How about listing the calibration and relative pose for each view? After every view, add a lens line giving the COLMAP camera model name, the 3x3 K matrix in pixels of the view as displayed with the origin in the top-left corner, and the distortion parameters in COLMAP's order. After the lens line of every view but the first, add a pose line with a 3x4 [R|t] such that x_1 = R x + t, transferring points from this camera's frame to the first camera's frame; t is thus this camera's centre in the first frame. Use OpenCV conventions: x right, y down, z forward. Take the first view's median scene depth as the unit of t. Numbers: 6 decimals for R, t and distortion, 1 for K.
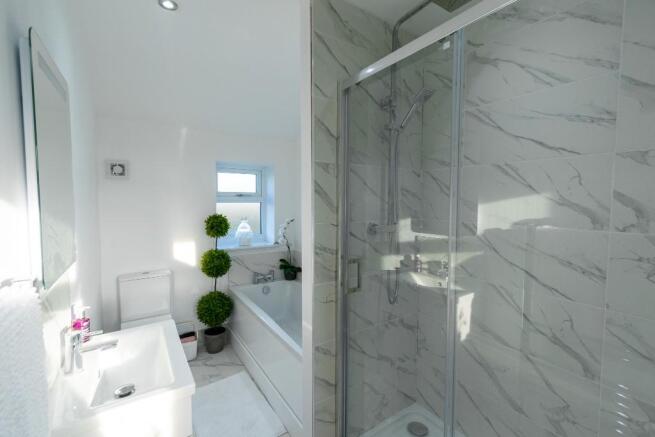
lens RADIAL K [[289.6, 0, 328.0], [0, 289.6, 215.5], [0, 0, 1]] dist [0.001681, 0.000366]
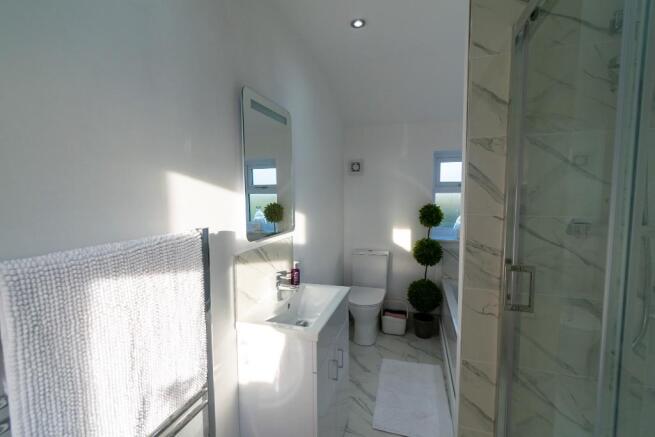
lens RADIAL K [[289.6, 0, 328.0], [0, 289.6, 215.5], [0, 0, 1]] dist [0.001681, 0.000366]
pose [[0.626980, 0.056247, -0.777002, 0.198526], [-0.037127, 0.998414, 0.042316, 0.006062], [0.778150, 0.002316, 0.628074, 0.094061]]
